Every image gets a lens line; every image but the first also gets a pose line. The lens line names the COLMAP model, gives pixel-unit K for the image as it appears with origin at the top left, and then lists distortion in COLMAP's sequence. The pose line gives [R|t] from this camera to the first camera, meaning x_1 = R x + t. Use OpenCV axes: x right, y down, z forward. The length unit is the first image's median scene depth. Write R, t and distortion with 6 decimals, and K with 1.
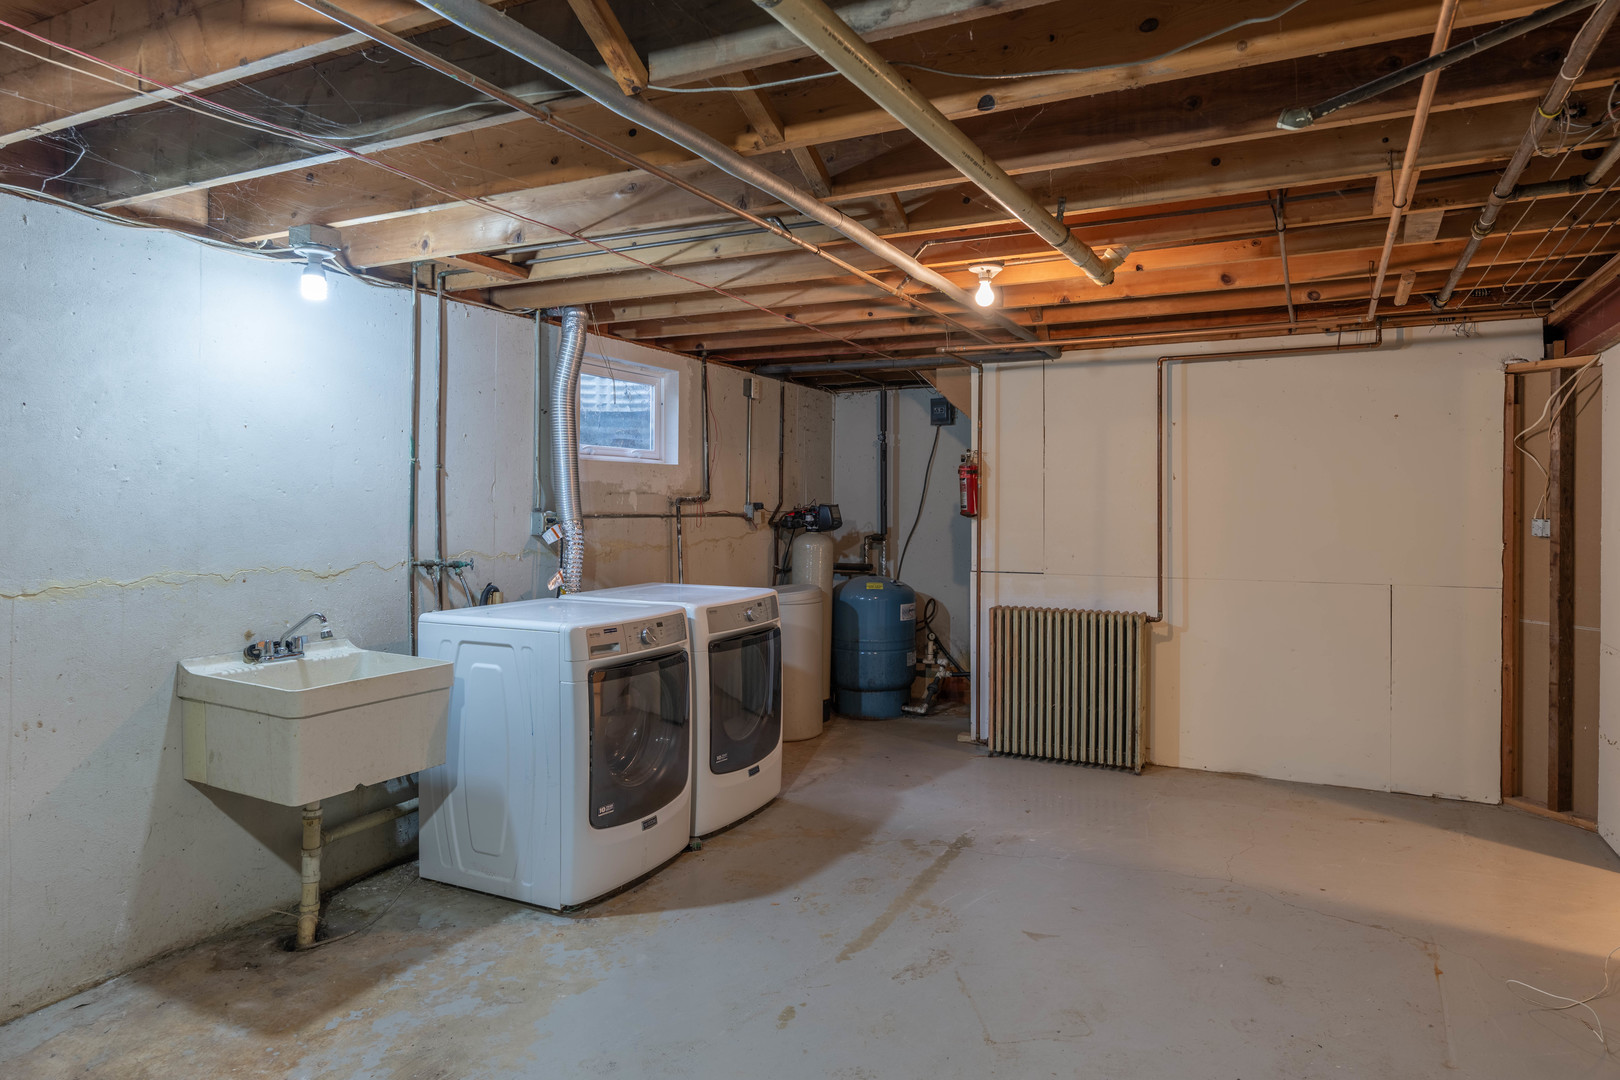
lens RADIAL K [[1013.2, 0, 810.0], [0, 1013.2, 540.0], [0, 0, 1]] dist [0.000676, 0.000124]
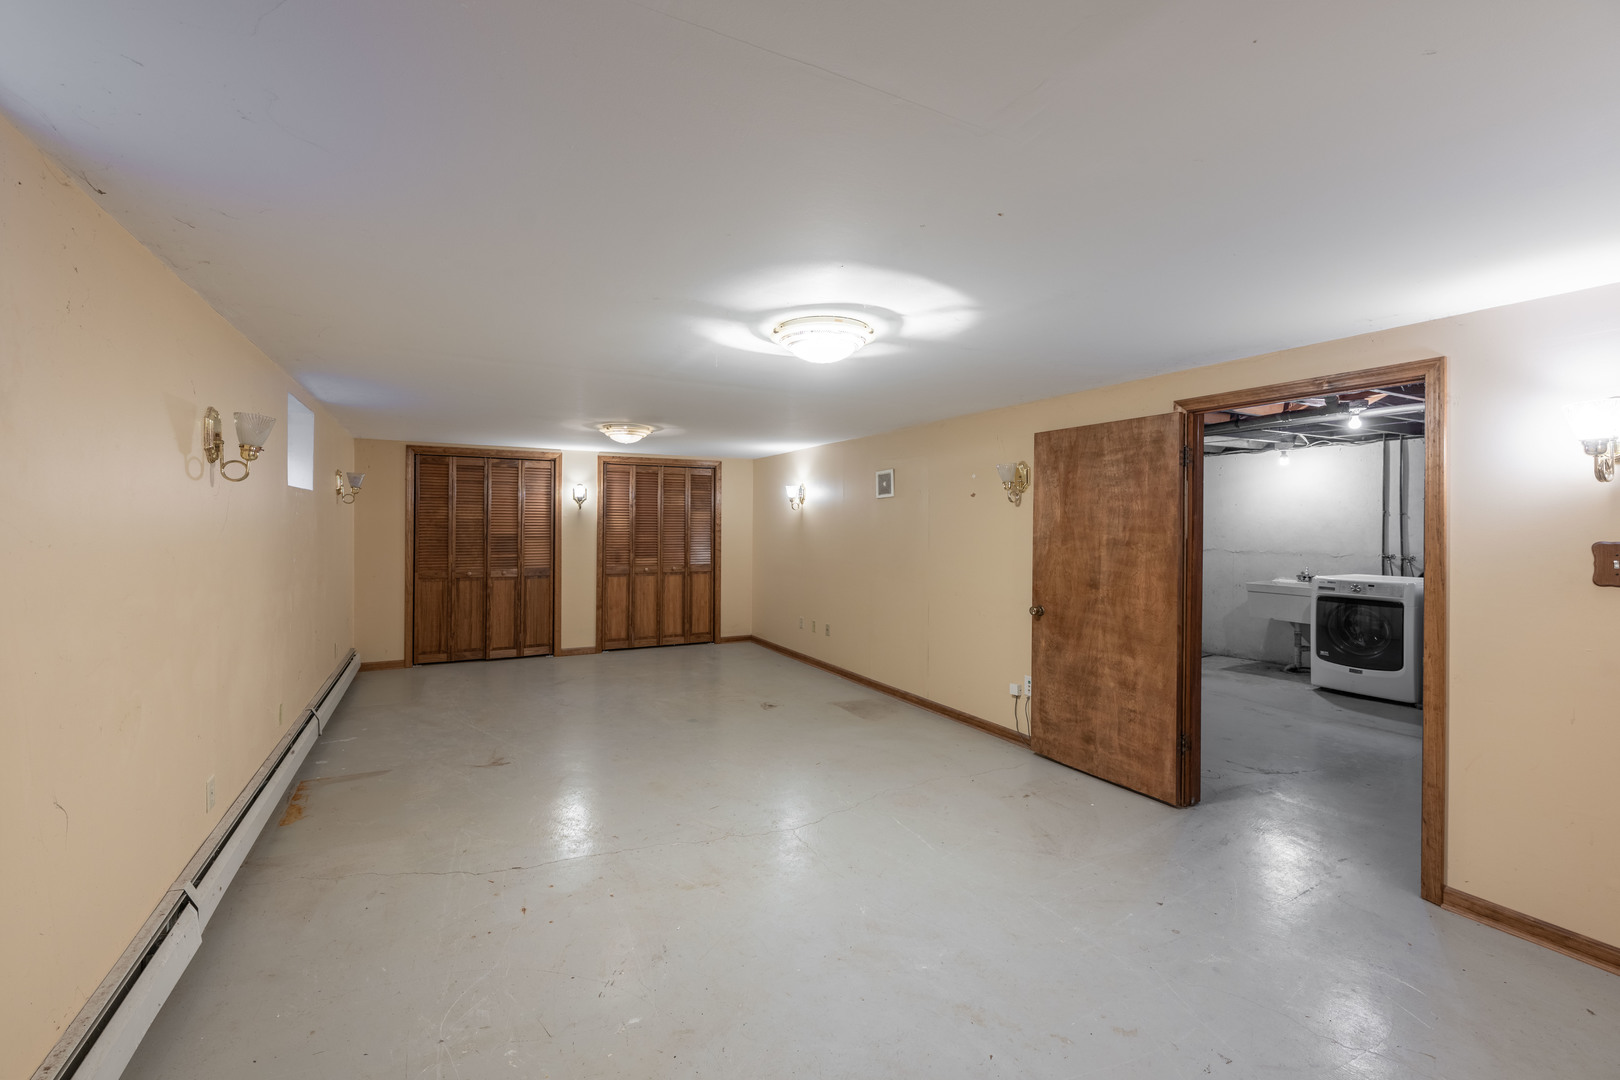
lens RADIAL K [[650.7, 0, 805.0], [0, 650.7, 529.0], [0, 0, 1]] dist [0.000507, 0.000011]
pose [[-0.563674, -0.000199, -0.825997, 1.692883], [-0.035327, 0.999091, 0.023867, -0.028801], [0.825241, 0.042634, -0.563169, 0.767850]]
